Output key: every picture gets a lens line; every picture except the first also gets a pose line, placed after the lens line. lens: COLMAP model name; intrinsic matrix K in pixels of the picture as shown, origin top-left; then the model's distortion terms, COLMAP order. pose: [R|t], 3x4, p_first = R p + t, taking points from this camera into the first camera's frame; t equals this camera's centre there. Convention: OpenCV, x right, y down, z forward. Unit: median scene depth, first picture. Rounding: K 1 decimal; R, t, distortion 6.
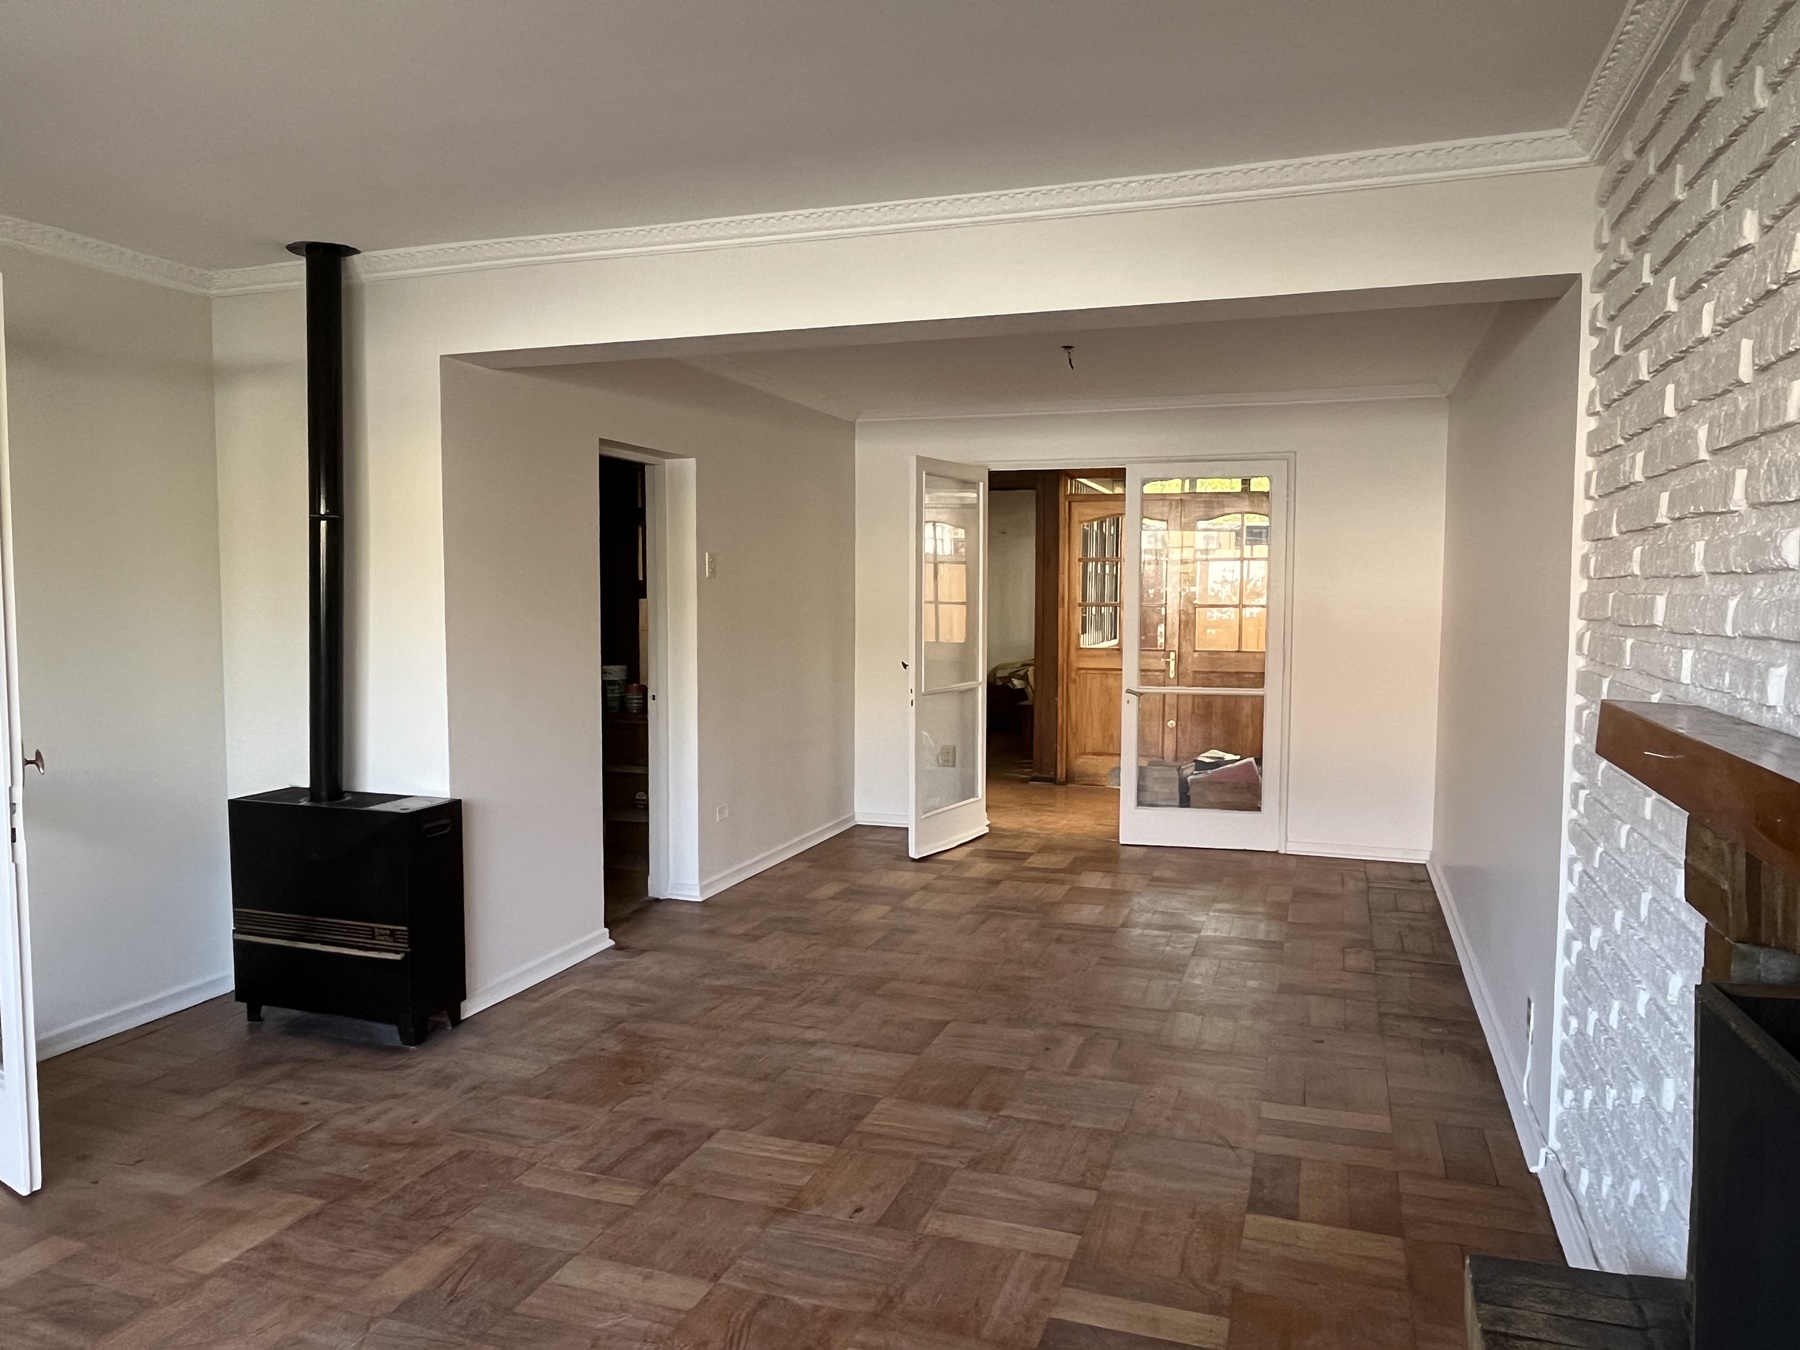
lens RADIAL K [[1257.0, 0, 890.3], [0, 1257.0, 677.5], [0, 0, 1]] dist [0.001033, -0.004427]
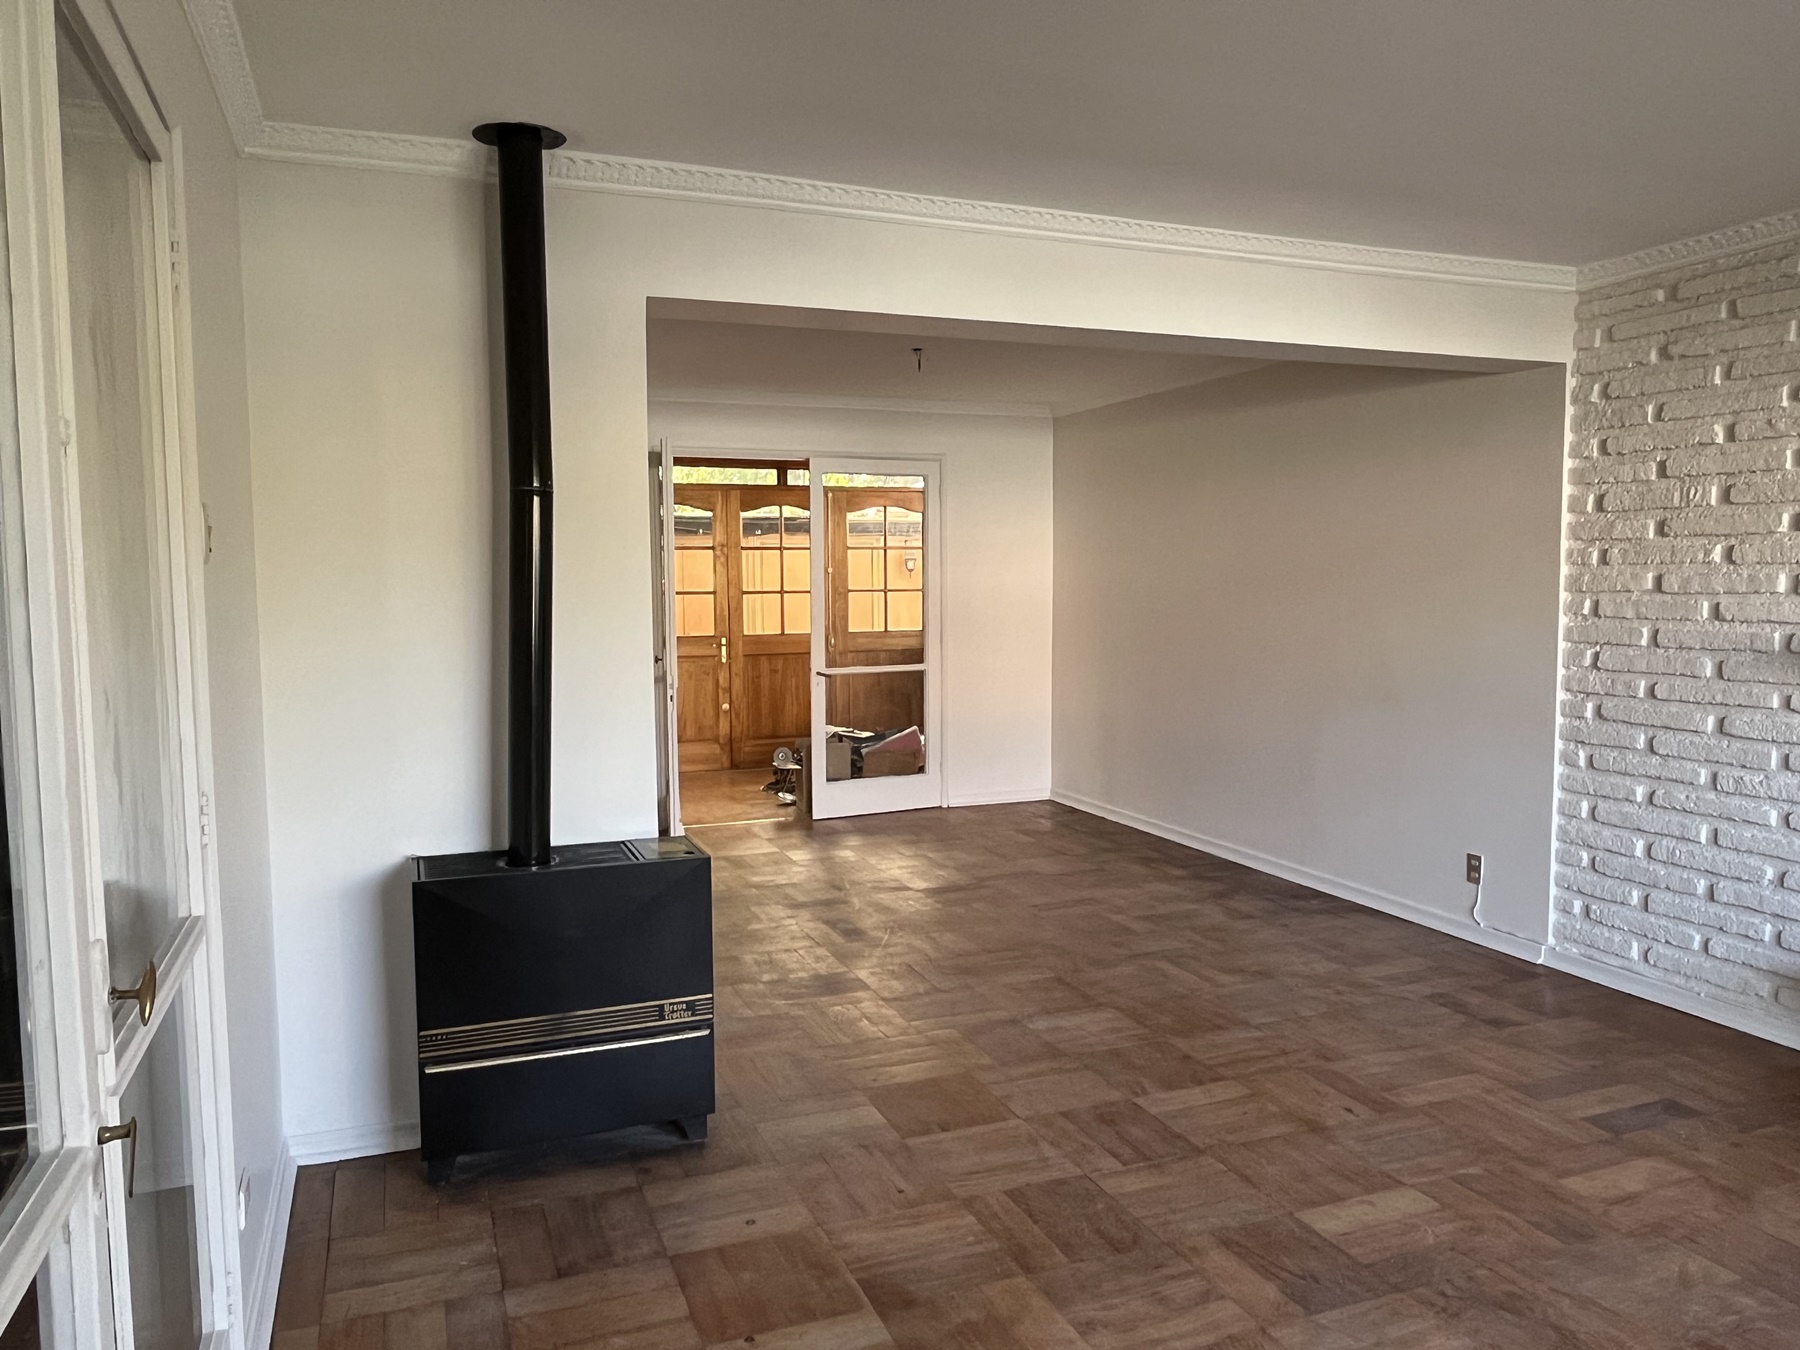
lens RADIAL K [[1257.0, 0, 890.3], [0, 1257.0, 677.5], [0, 0, 1]] dist [0.001033, -0.004427]
pose [[0.755394, -0.062496, 0.652284, -0.973294], [0.056120, 0.997954, 0.030624, -0.032143], [-0.652864, 0.013473, 0.757355, 0.351045]]
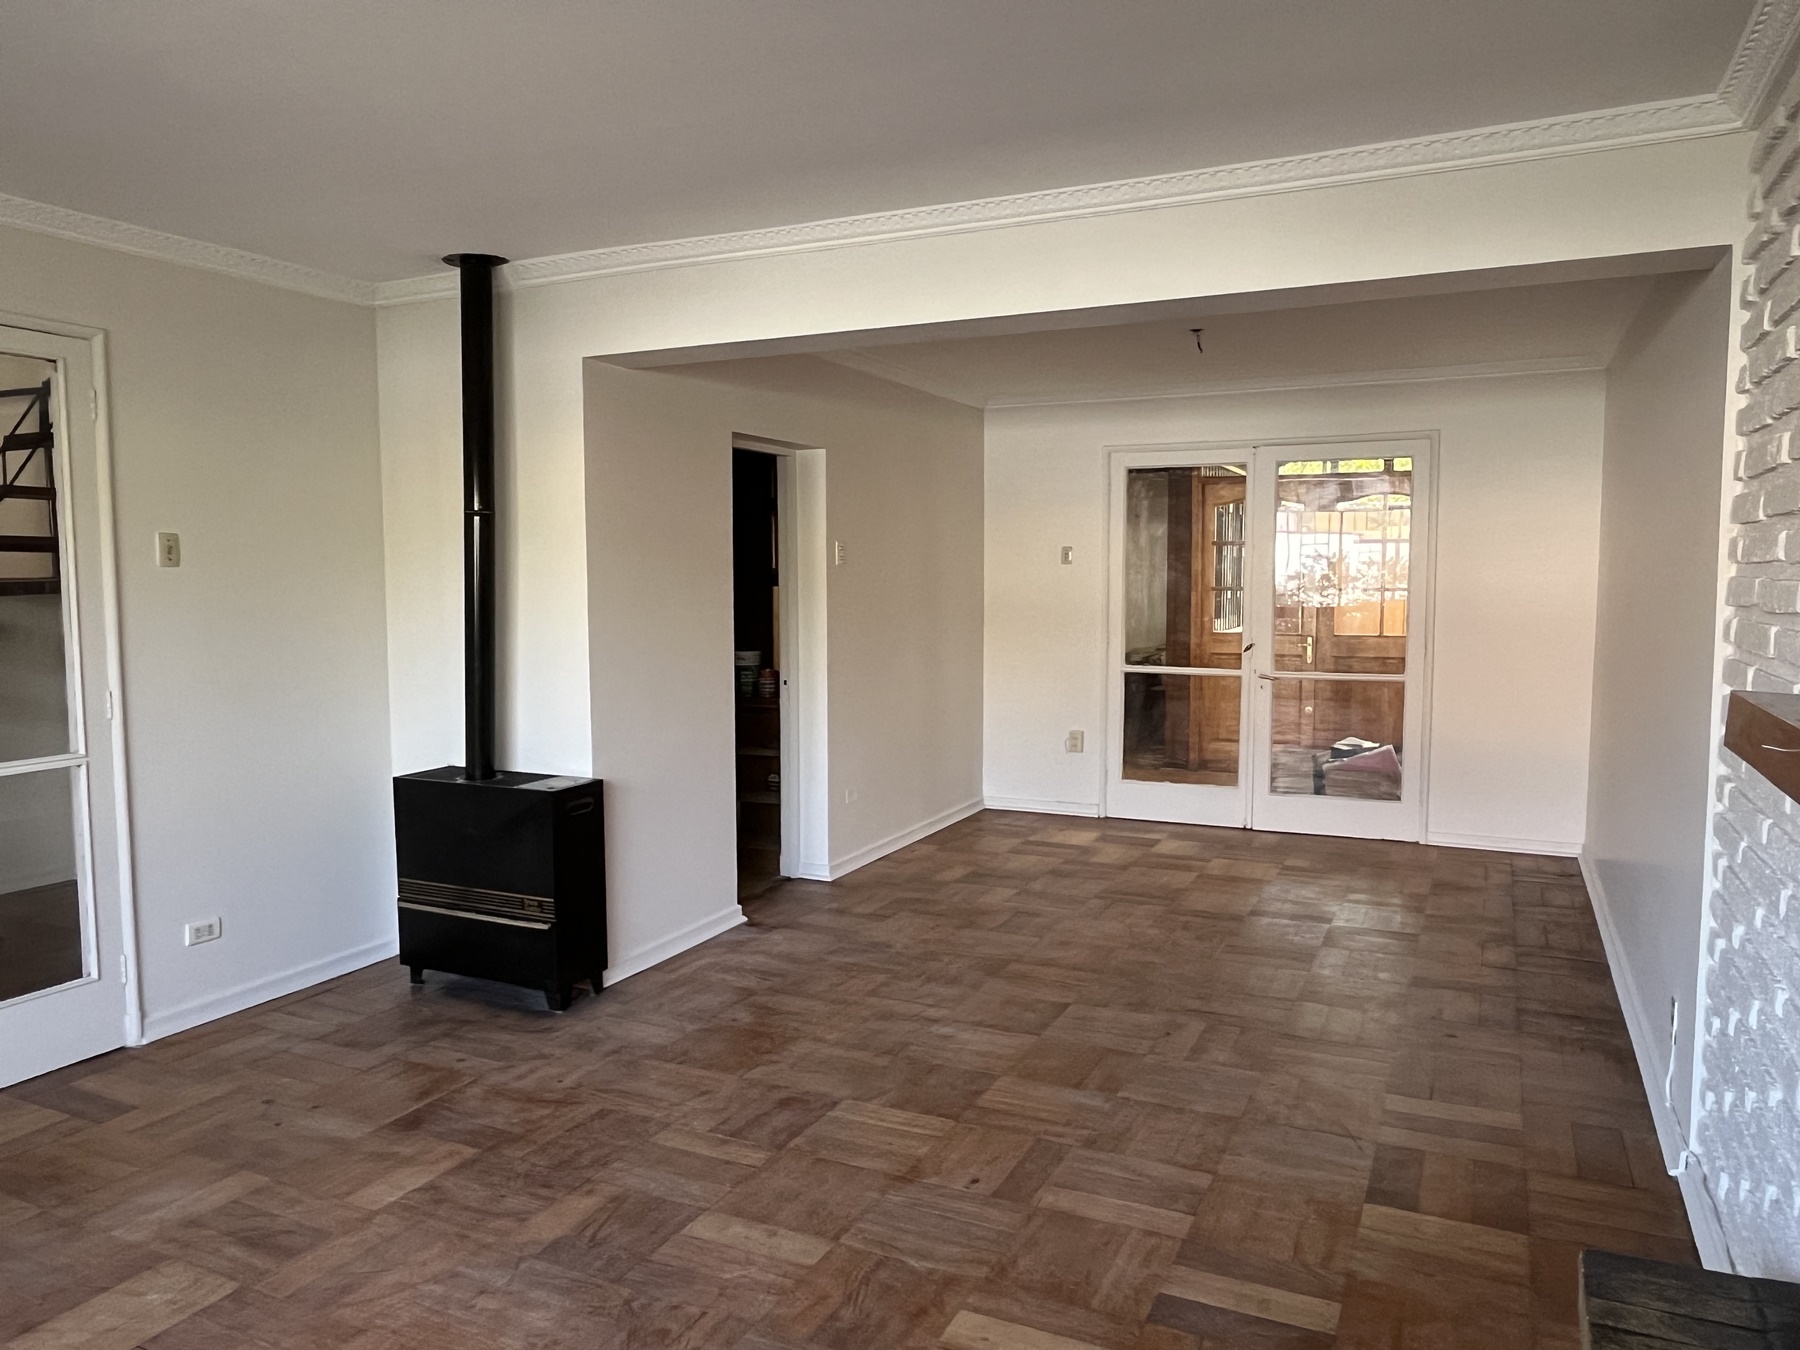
lens RADIAL K [[1260.0, 0, 886.9], [0, 1260.0, 675.8], [0, 0, 1]] dist [0.000412, -0.001803]
pose [[0.993891, 0.002192, -0.110344, 0.014452], [-0.000909, 0.999931, 0.011670, -0.002989], [0.110362, -0.011498, 0.993825, -0.027993]]
